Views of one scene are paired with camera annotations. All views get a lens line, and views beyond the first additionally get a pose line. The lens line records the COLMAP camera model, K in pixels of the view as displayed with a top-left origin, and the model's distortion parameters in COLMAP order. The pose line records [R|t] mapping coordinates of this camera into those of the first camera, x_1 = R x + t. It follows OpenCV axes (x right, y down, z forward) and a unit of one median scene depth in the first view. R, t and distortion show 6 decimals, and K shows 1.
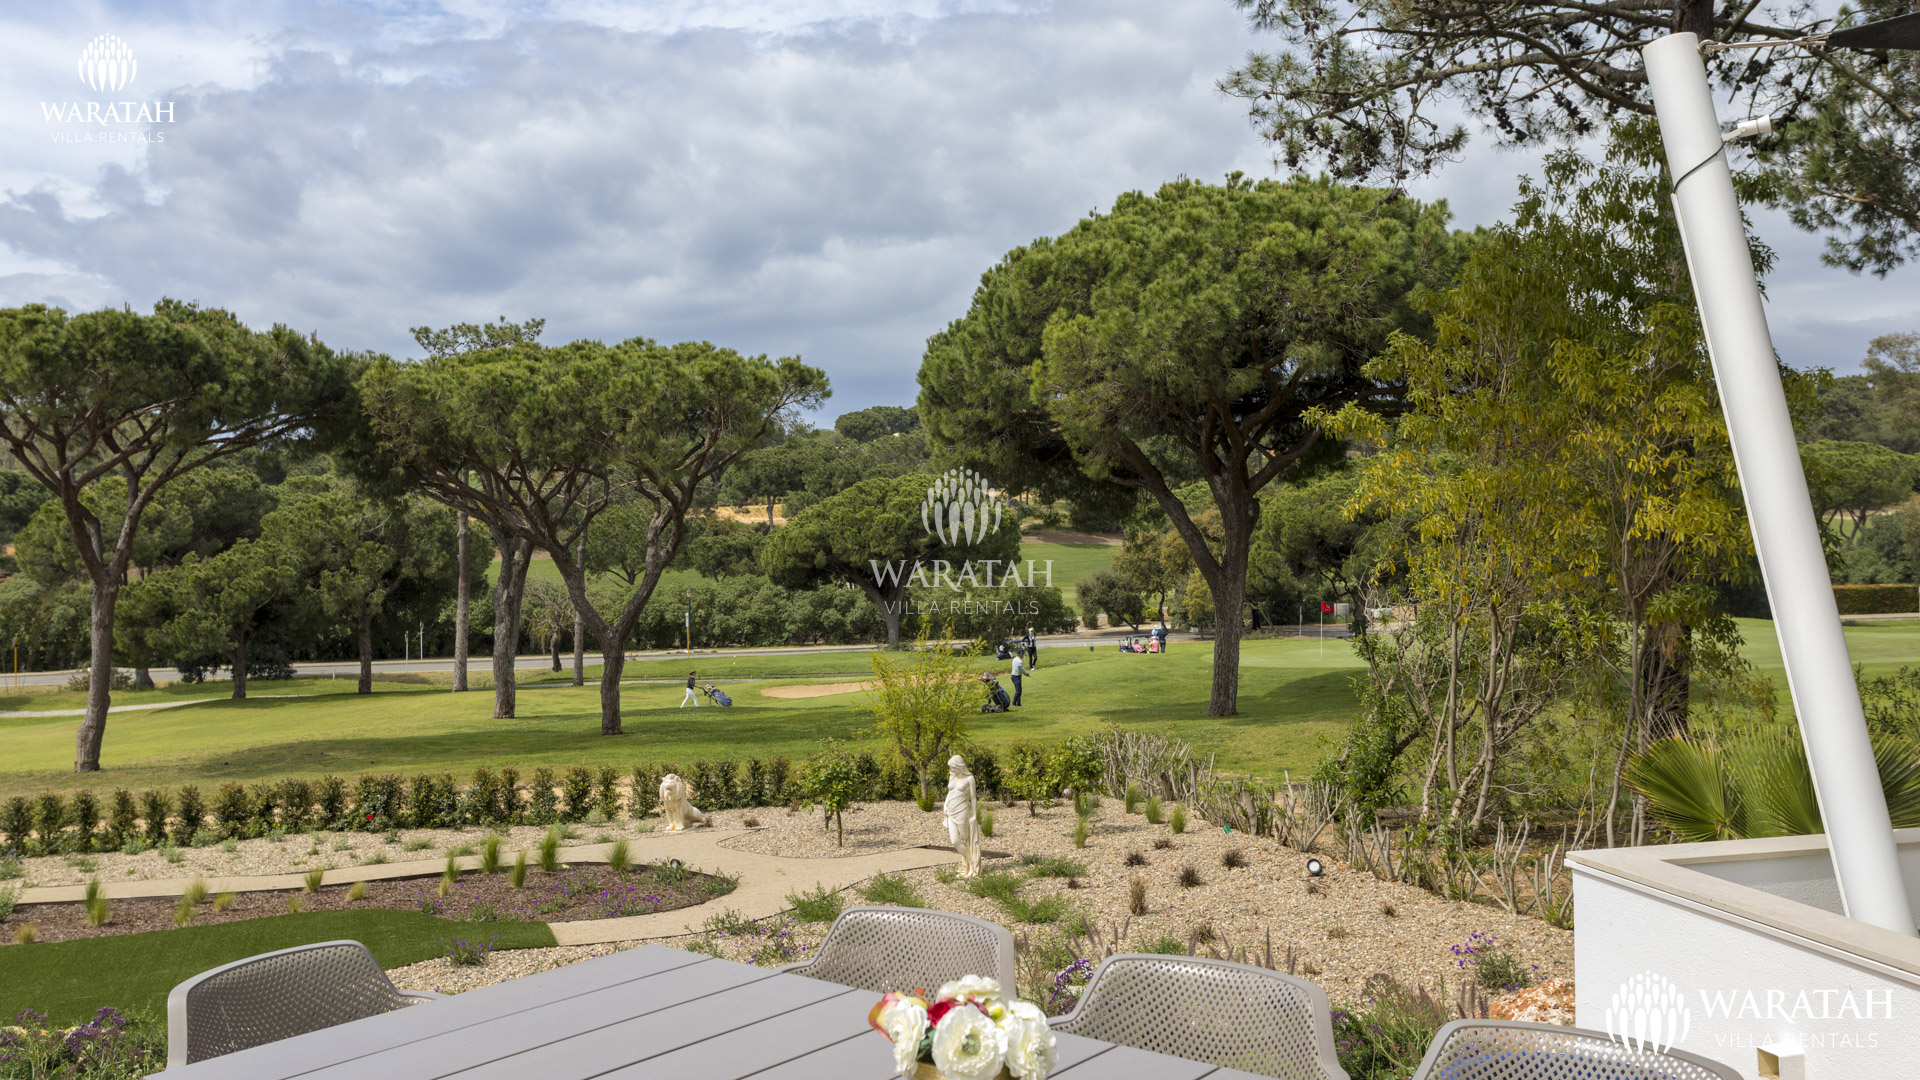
lens RADIAL K [[1652.3, 0, 915.9], [0, 1652.3, 490.9], [0, 0, 1]] dist [0.005059, 0.000706]
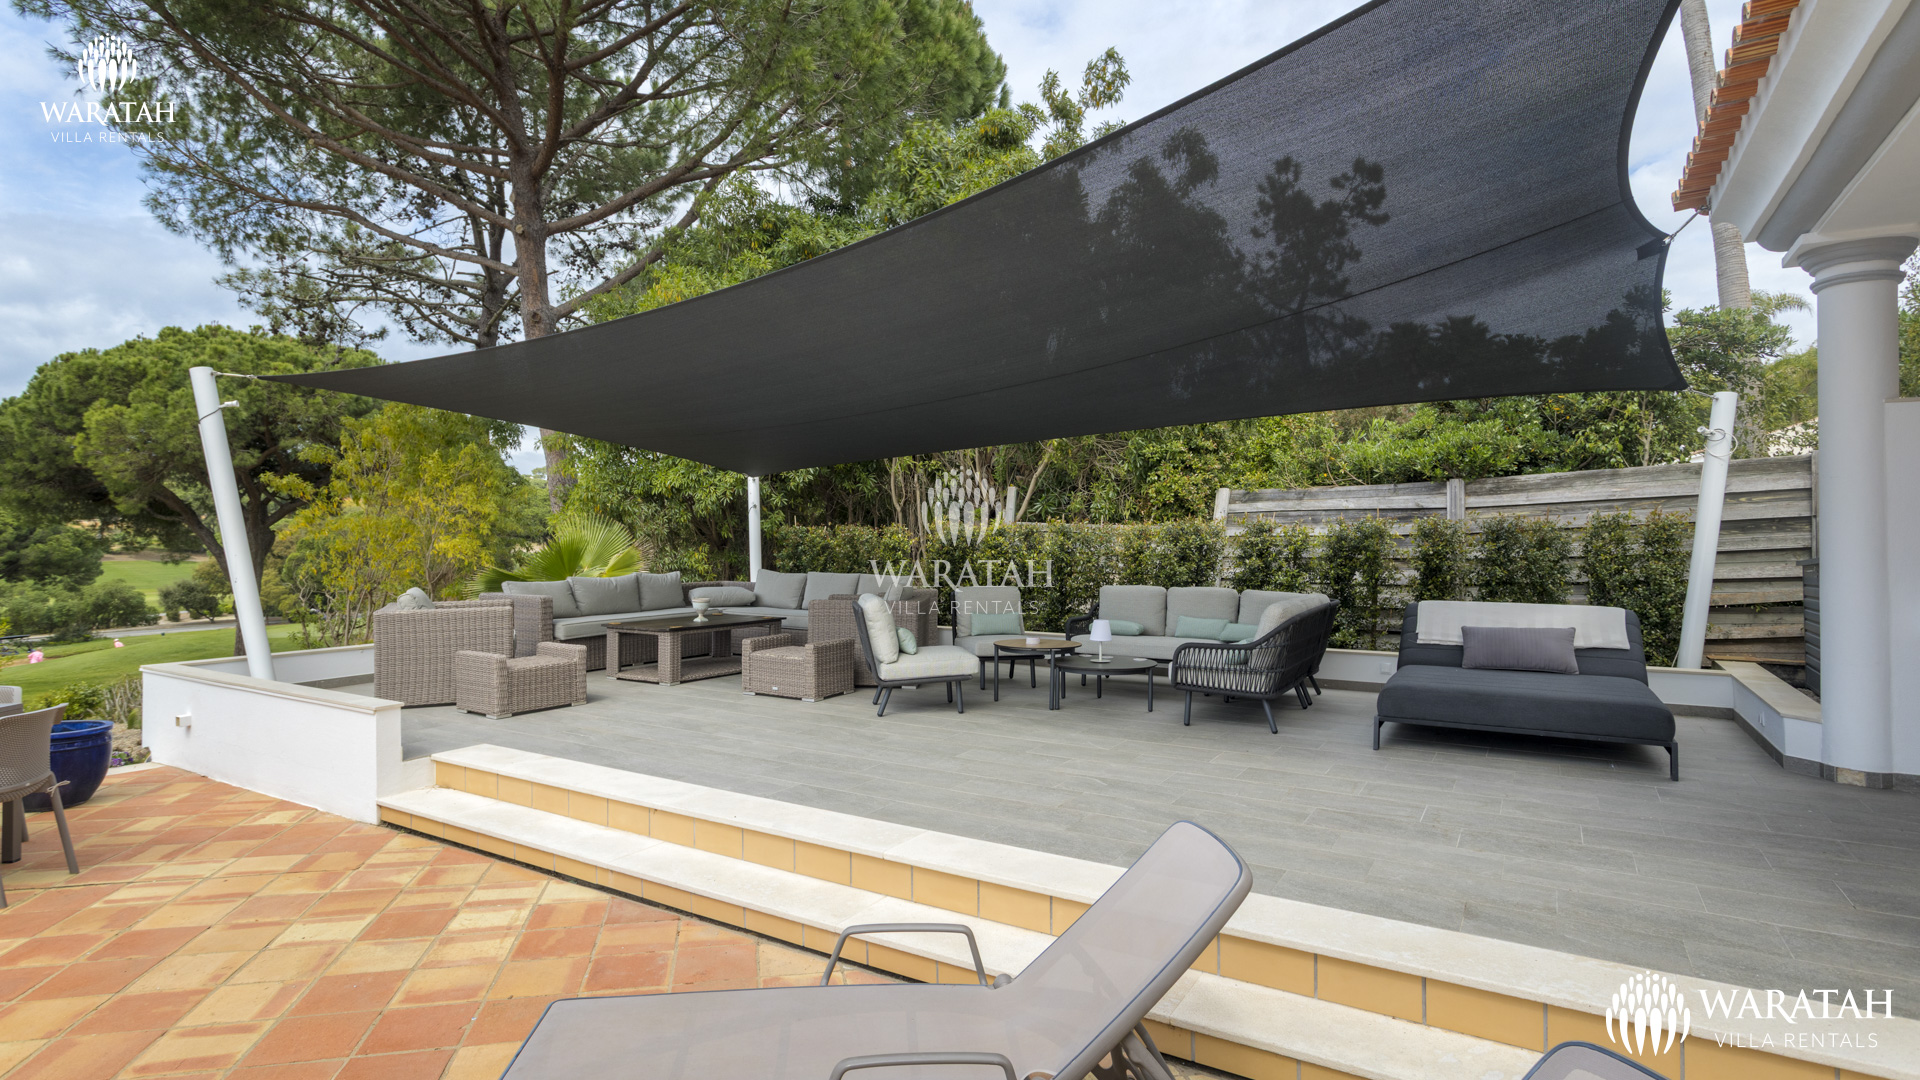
lens RADIAL K [[963.4, 0, 962.1], [0, 963.4, 522.2], [0, 0, 1]] dist [-0.000772, -0.000019]
pose [[0.712257, 0.025469, 0.701456, 0.029435], [-0.020222, 0.999671, -0.015764, -0.002093], [-0.701627, -0.002956, 0.712538, -0.131406]]
